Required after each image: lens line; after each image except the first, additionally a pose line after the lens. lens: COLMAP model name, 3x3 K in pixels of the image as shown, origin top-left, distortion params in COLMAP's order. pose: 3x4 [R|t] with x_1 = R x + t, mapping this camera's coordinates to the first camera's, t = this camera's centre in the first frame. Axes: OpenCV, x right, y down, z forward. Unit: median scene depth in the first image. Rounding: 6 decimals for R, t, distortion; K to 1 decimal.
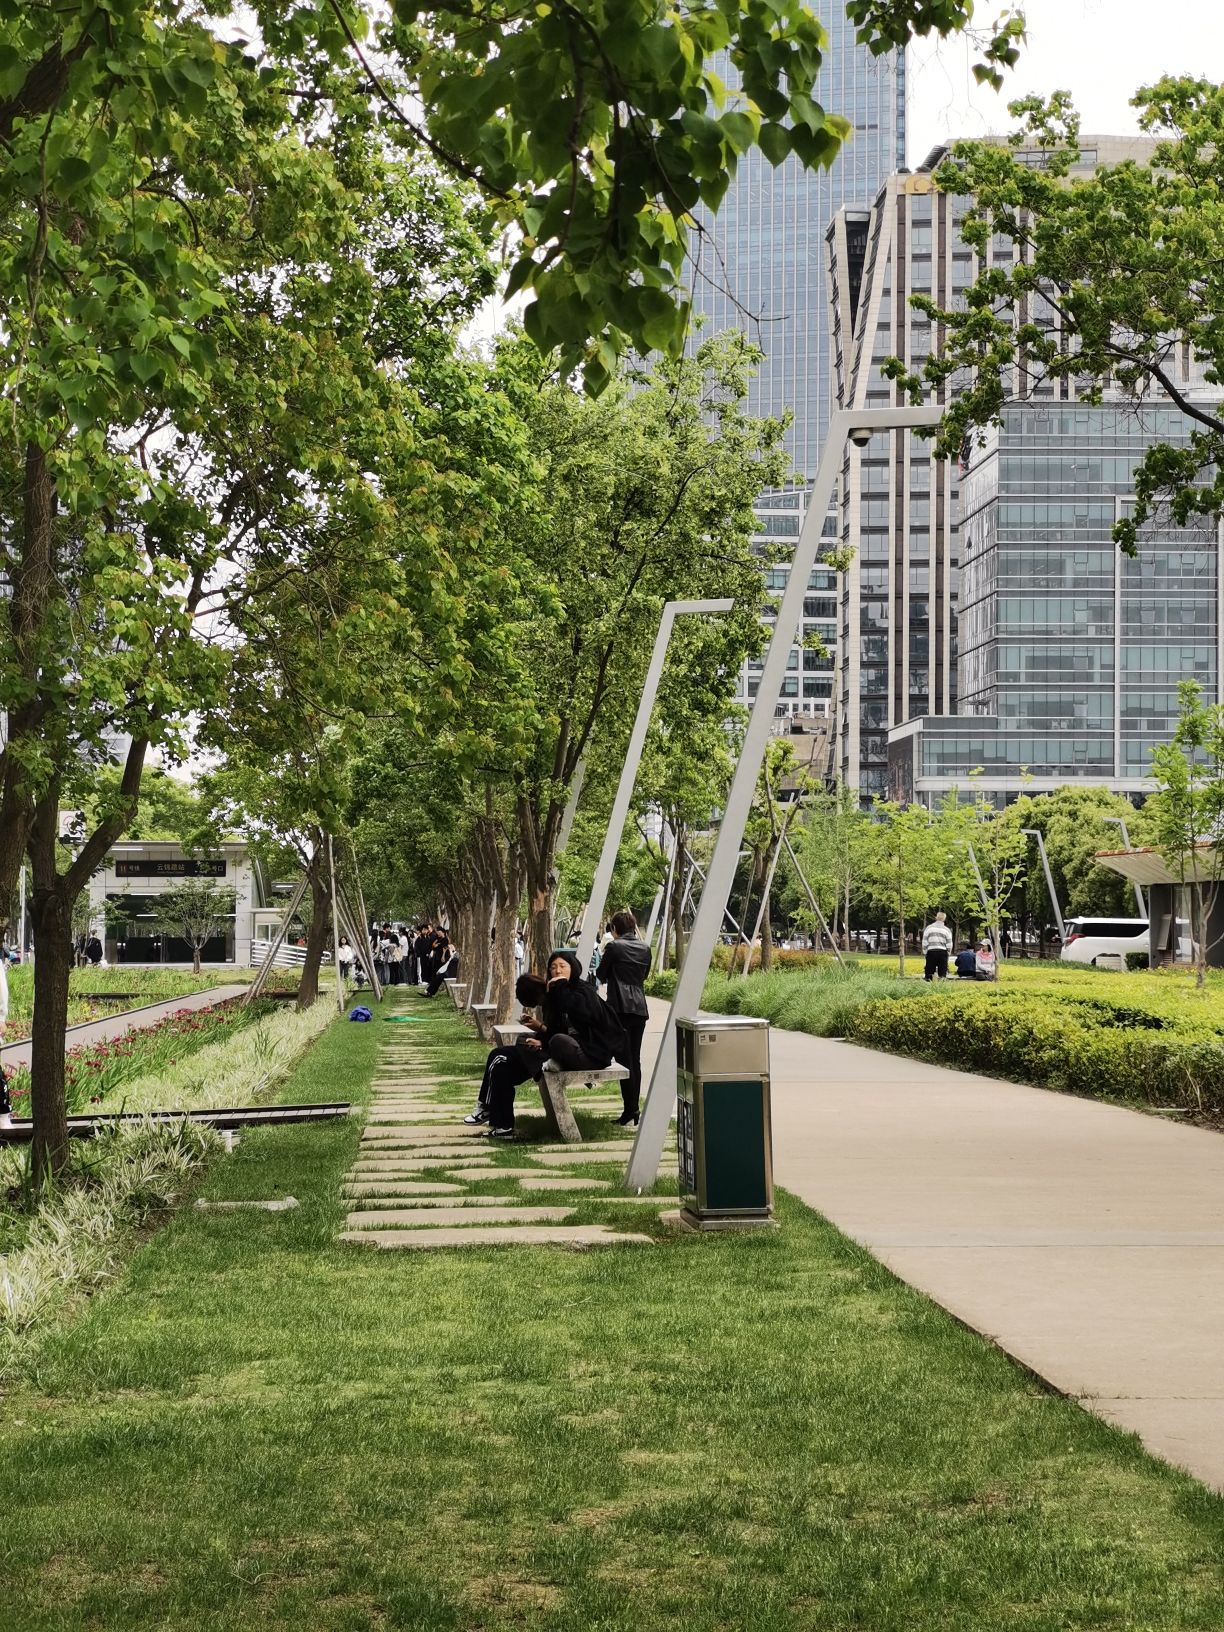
lens RADIAL K [[3828.3, 0, 616.2], [0, 3828.3, 816.9], [0, 0, 1]] dist [0.257359, 0.000000]
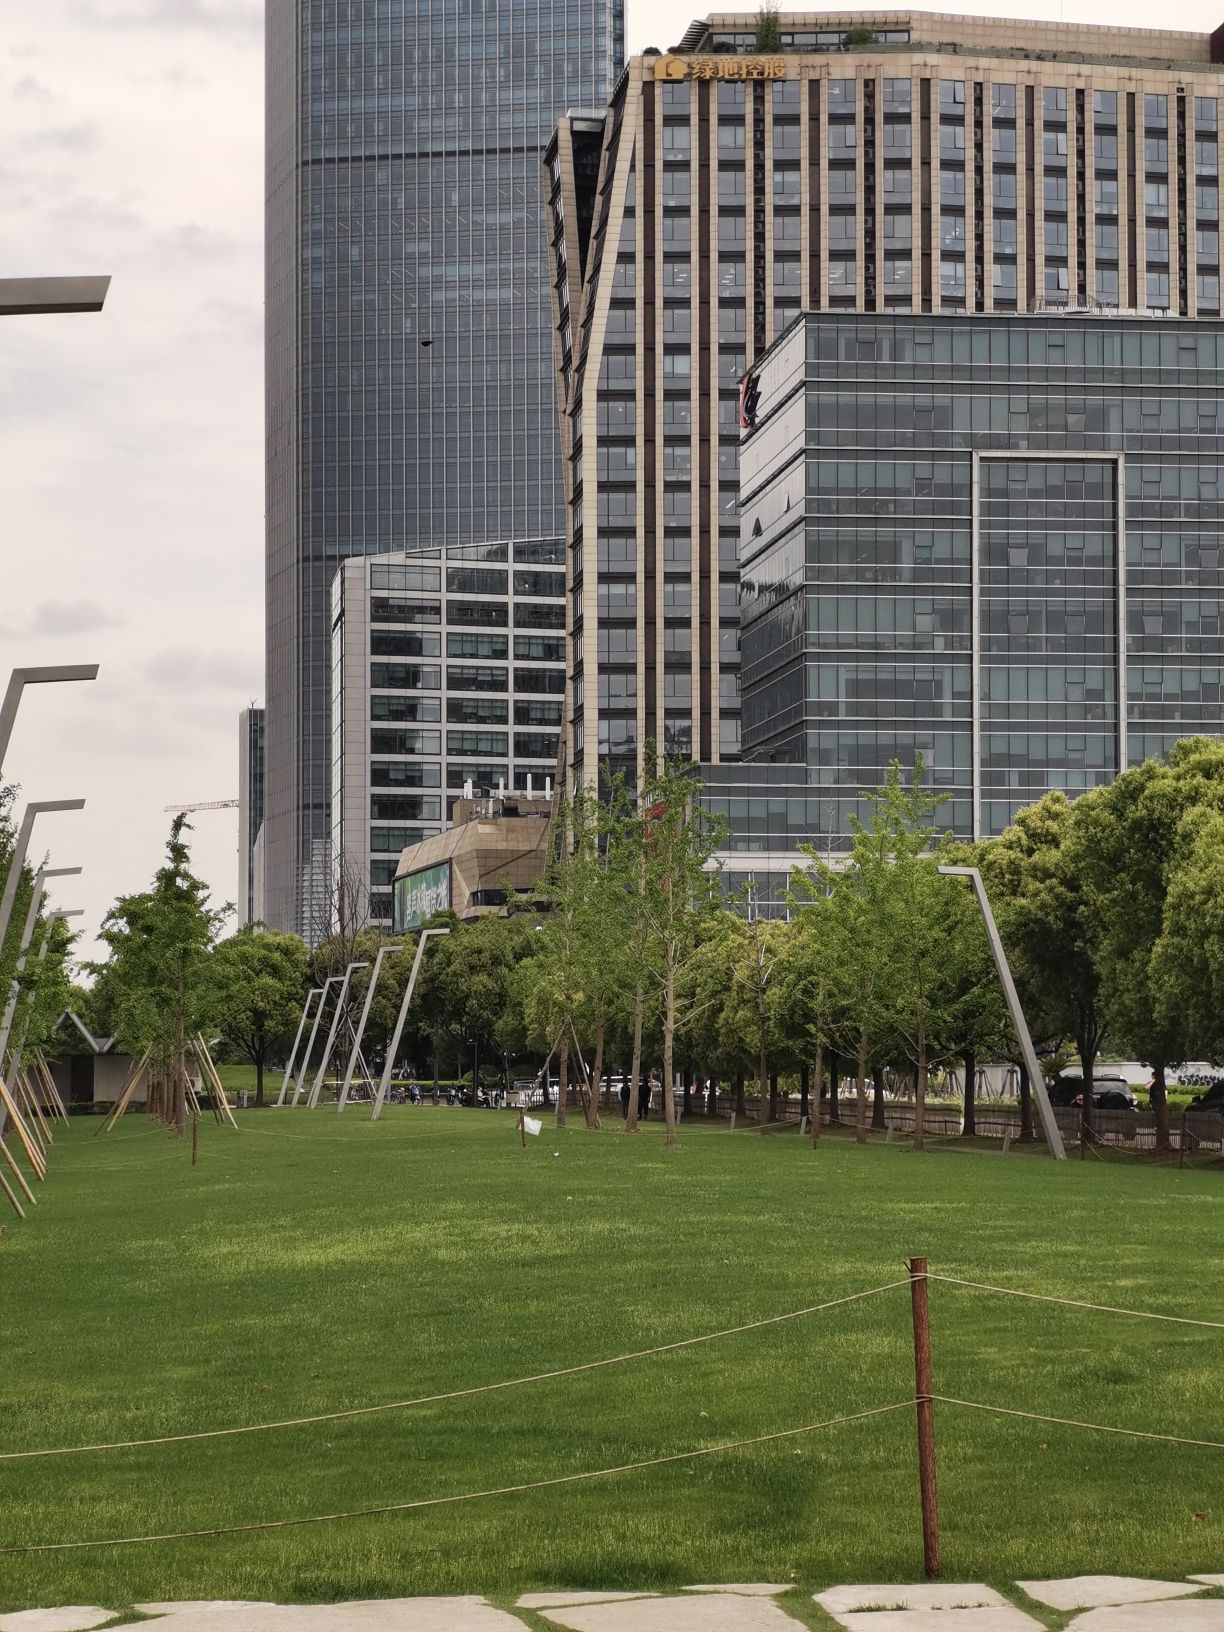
lens RADIAL K [[3828.3, 0, 613.4], [0, 3828.3, 820.4], [0, 0, 1]] dist [0.257359, 0.000000]
pose [[0.996970, -0.000904, 0.077777, 0.009506], [0.003778, 0.999315, -0.036812, 0.007522], [-0.077691, 0.036994, 0.996291, 0.269748]]
